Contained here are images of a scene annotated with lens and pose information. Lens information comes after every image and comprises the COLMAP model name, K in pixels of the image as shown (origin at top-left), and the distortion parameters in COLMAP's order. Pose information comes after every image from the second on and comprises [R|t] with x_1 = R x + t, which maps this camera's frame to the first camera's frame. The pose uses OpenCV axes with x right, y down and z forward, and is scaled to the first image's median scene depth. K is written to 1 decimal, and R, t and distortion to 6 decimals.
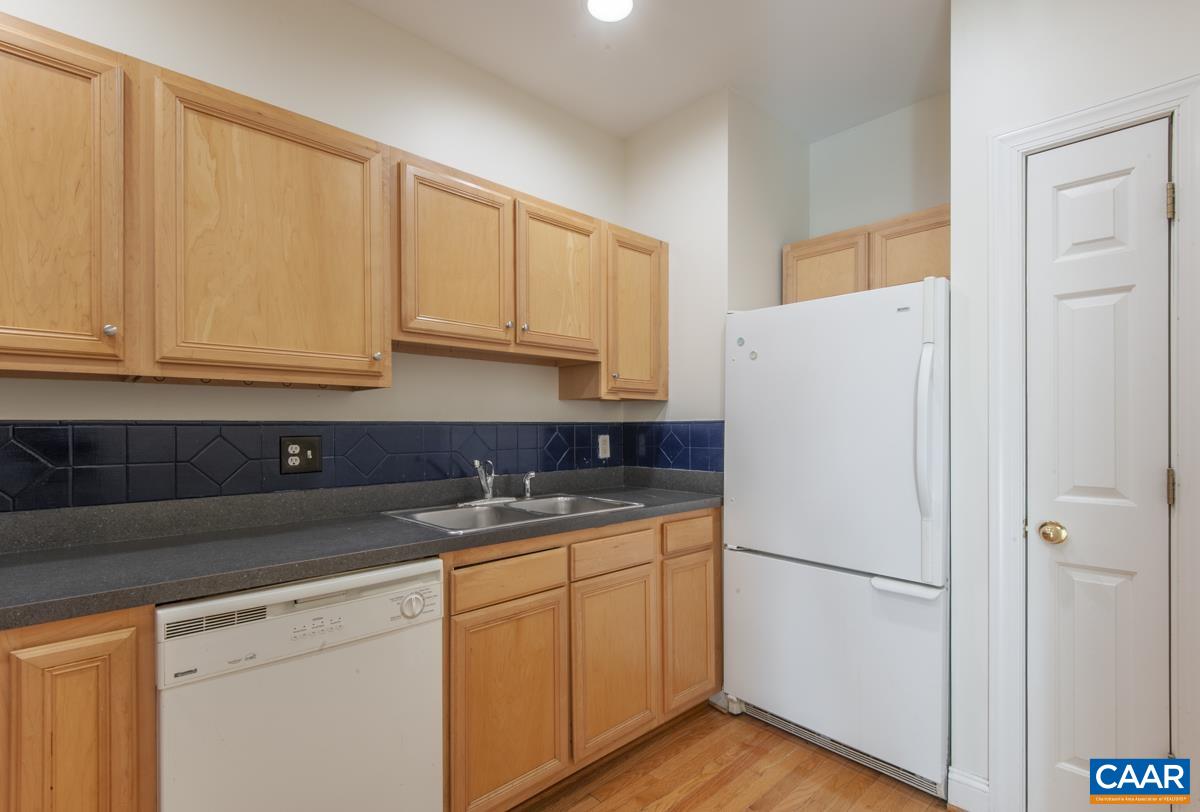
lens RADIAL K [[556.6, 0, 602.6], [0, 556.6, 426.0], [0, 0, 1]] dist [0.028788, -0.020717]
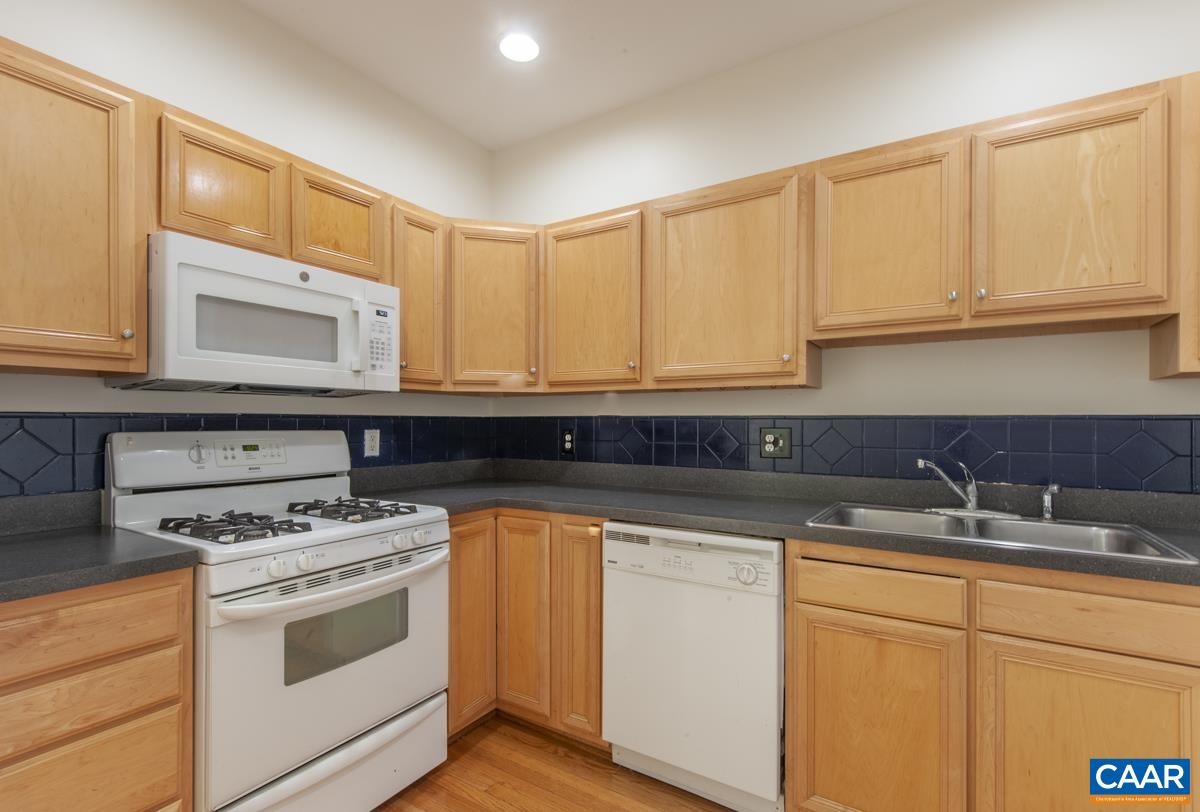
lens RADIAL K [[553.8, 0, 598.8], [0, 553.8, 420.7], [0, 0, 1]] dist [0.033614, -0.023238]
pose [[0.248925, 0.003224, -0.968517, 0.537410], [-0.004568, 0.999987, 0.002154, 0.001363], [0.968512, 0.003888, 0.248937, 0.318211]]
